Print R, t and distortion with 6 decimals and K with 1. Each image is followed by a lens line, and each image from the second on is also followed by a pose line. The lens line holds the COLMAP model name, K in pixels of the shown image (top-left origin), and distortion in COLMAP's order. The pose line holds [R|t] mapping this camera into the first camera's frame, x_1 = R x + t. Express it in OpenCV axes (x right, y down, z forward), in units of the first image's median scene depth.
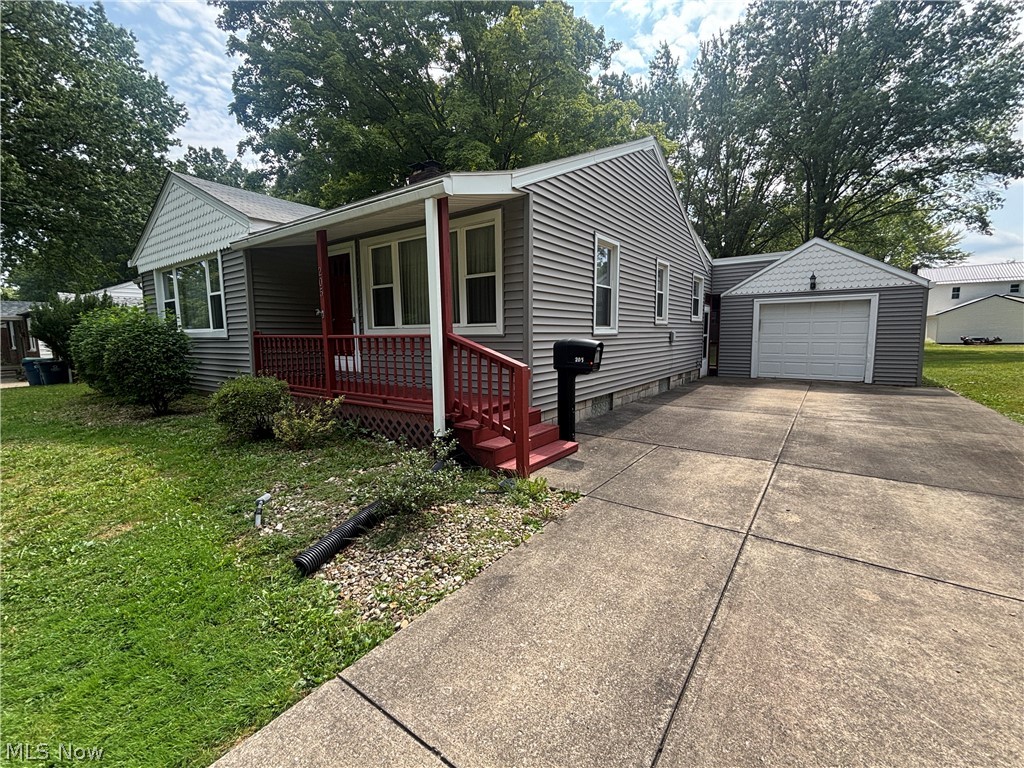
lens RADIAL K [[433.1, 0, 512.0], [0, 433.1, 384.0], [0, 0, 1]] dist [0.002319, -0.000098]
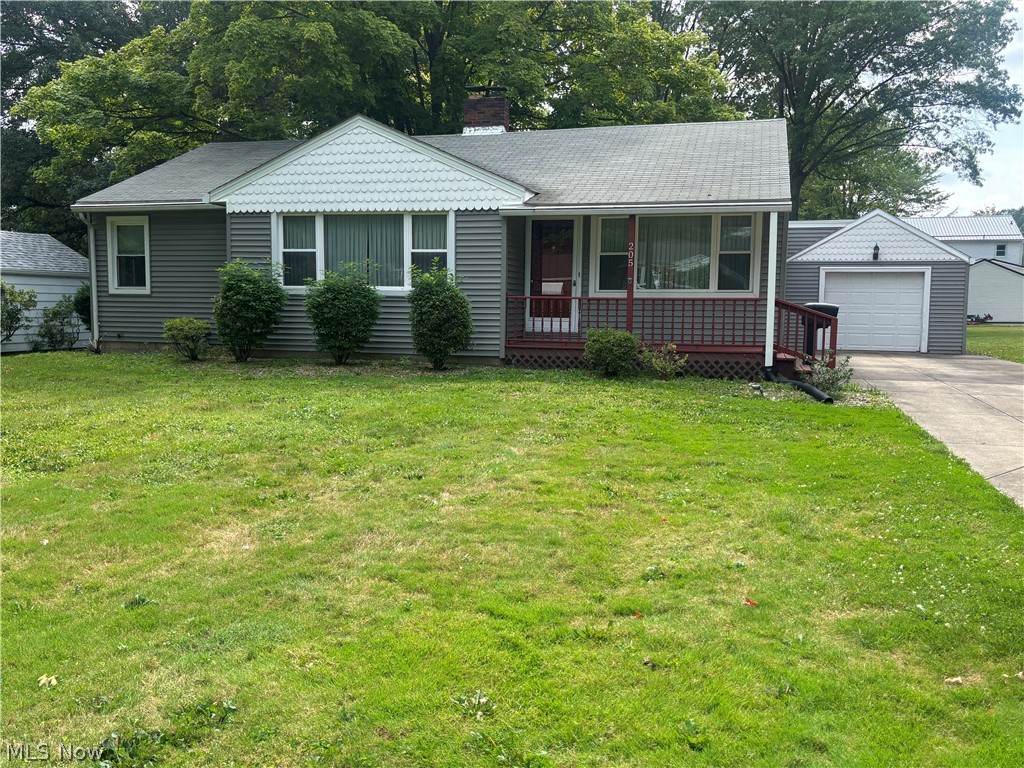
lens RADIAL K [[863.4, 0, 512.0], [0, 863.4, 384.0], [0, 0, 1]] dist [0.004692, 0.005850]
pose [[0.939623, -0.014290, 0.341913, -0.785513], [0.020415, 0.999689, -0.014322, 0.080289], [-0.341602, 0.020438, 0.939623, -0.583780]]
